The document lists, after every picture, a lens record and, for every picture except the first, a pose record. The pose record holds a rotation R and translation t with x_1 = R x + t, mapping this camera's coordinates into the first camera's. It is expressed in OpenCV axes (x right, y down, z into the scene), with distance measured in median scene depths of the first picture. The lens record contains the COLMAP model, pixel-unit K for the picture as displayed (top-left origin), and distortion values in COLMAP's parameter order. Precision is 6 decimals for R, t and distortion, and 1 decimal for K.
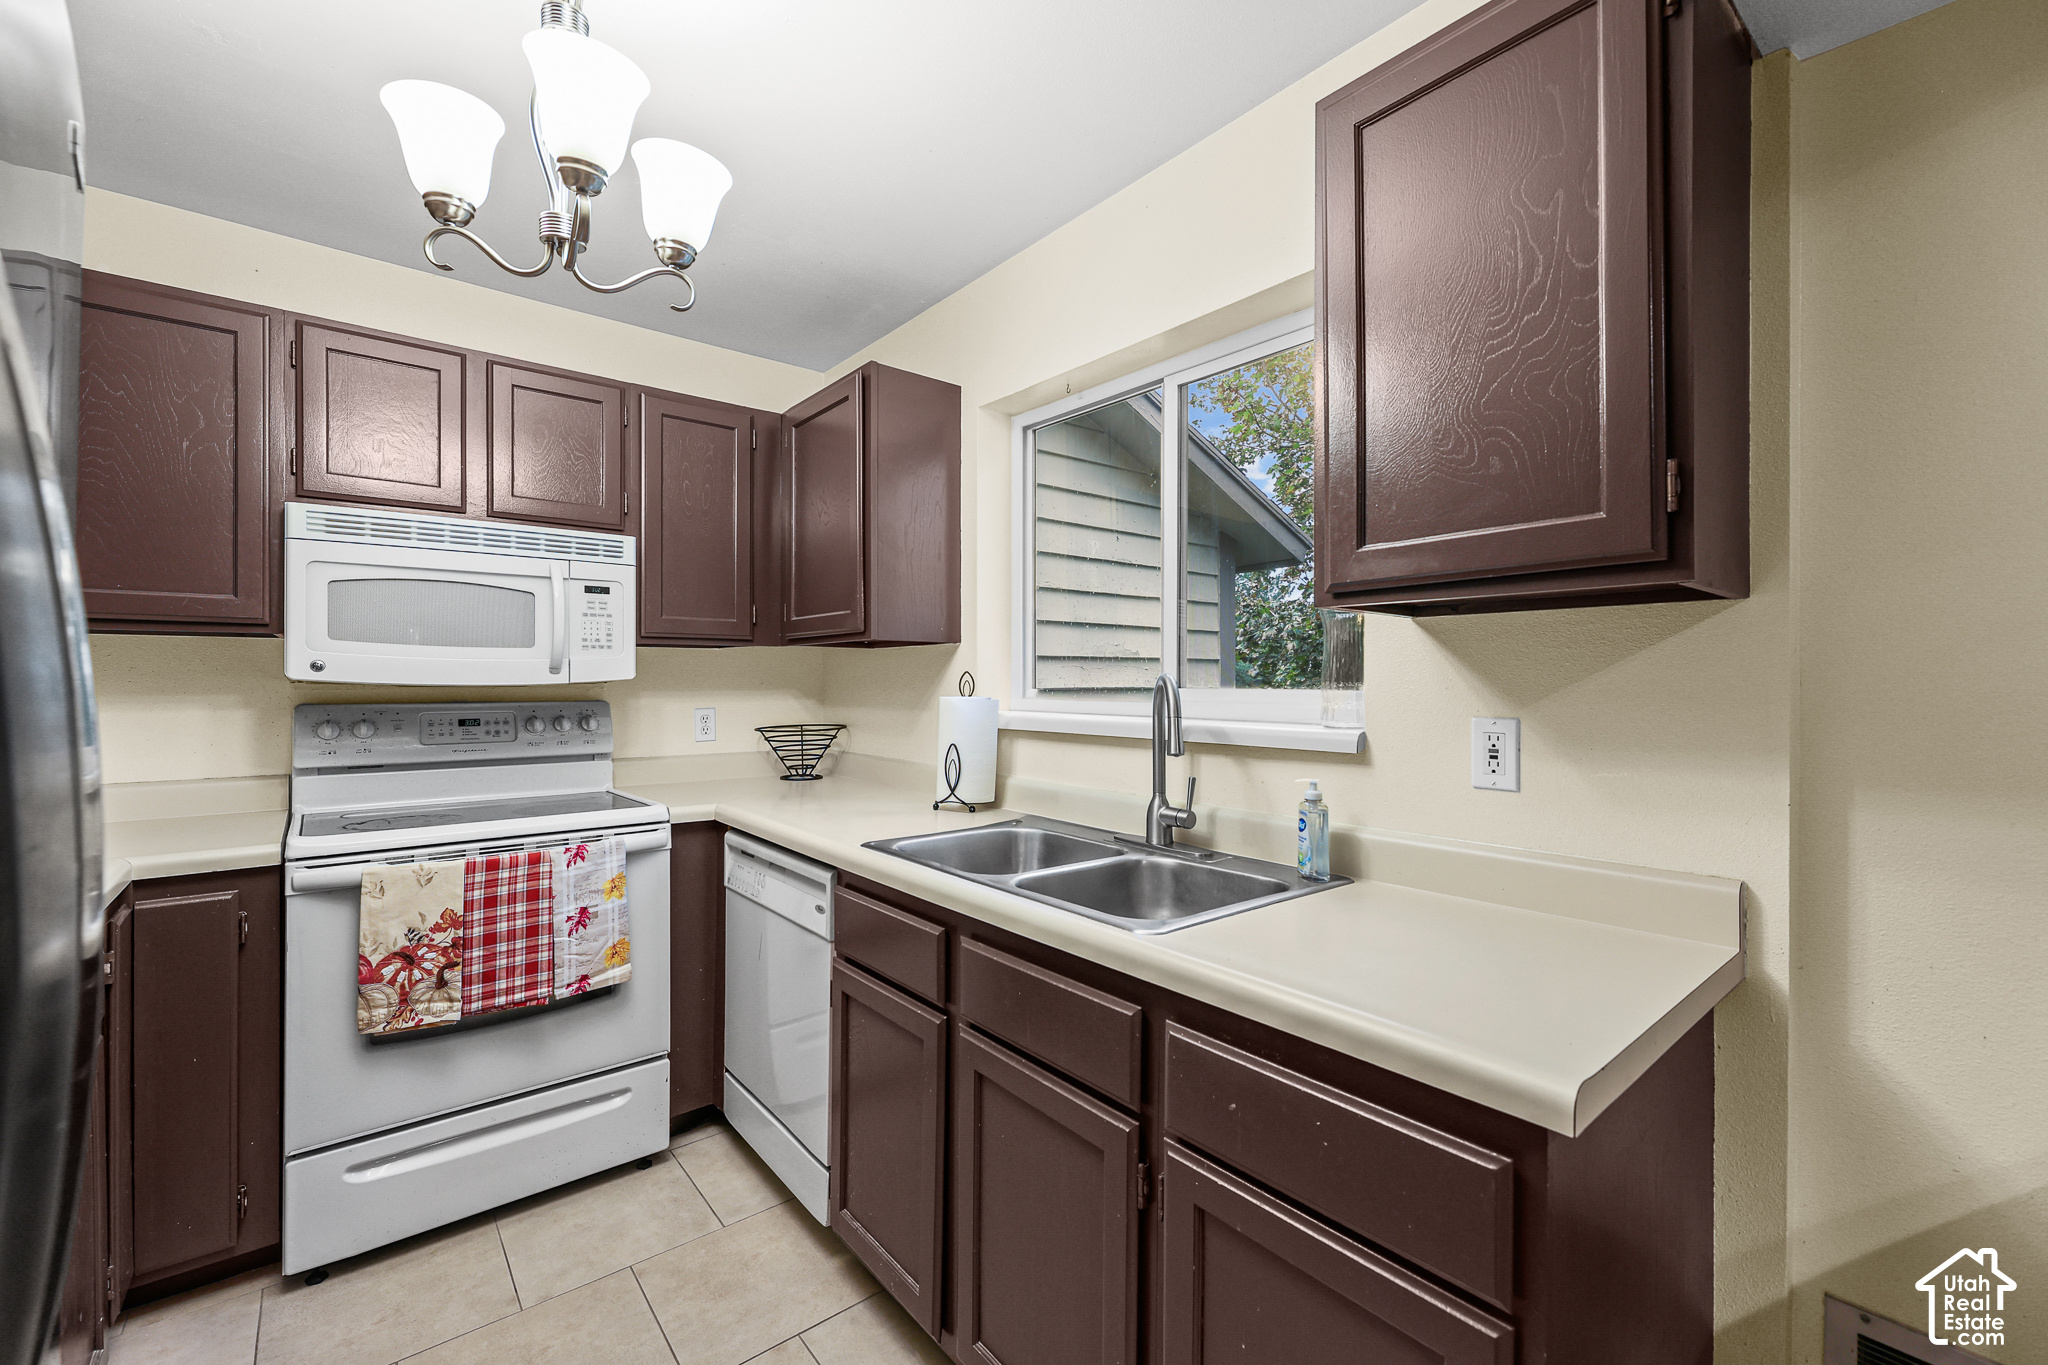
lens RADIAL K [[845.2, 0, 1019.3], [0, 845.2, 679.3], [0, 0, 1]] dist [0.002094, 0.000060]
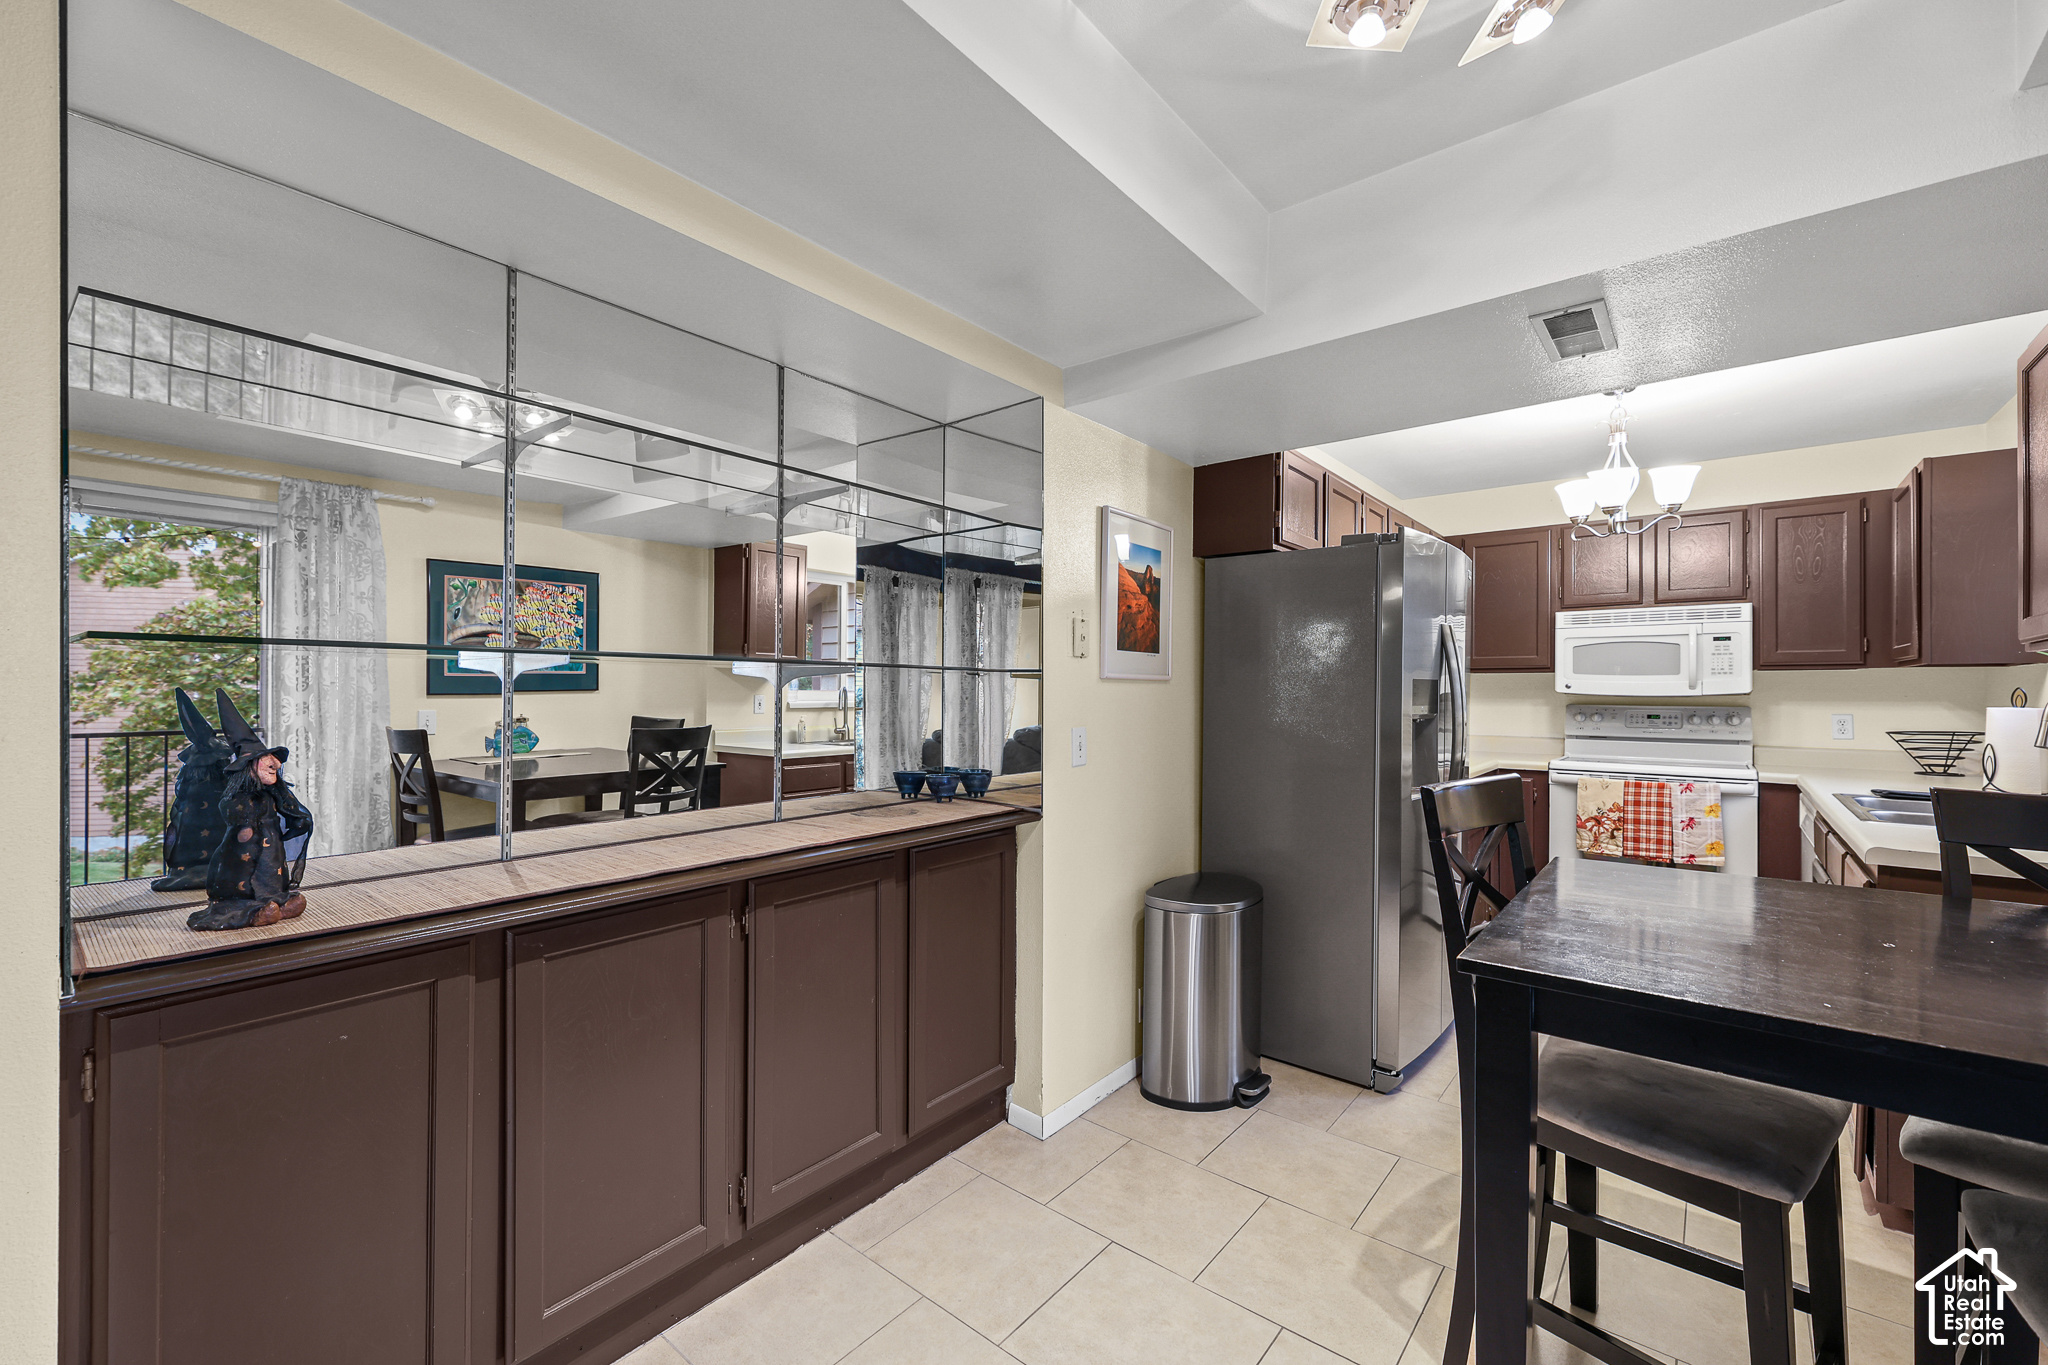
lens RADIAL K [[845.2, 0, 1019.3], [0, 845.2, 679.3], [0, 0, 1]] dist [0.002094, 0.000060]
pose [[0.192156, -0.011573, -0.981296, 1.018109], [-0.001085, 0.999927, -0.012005, -0.005788], [0.981364, 0.003372, 0.192129, -0.789703]]
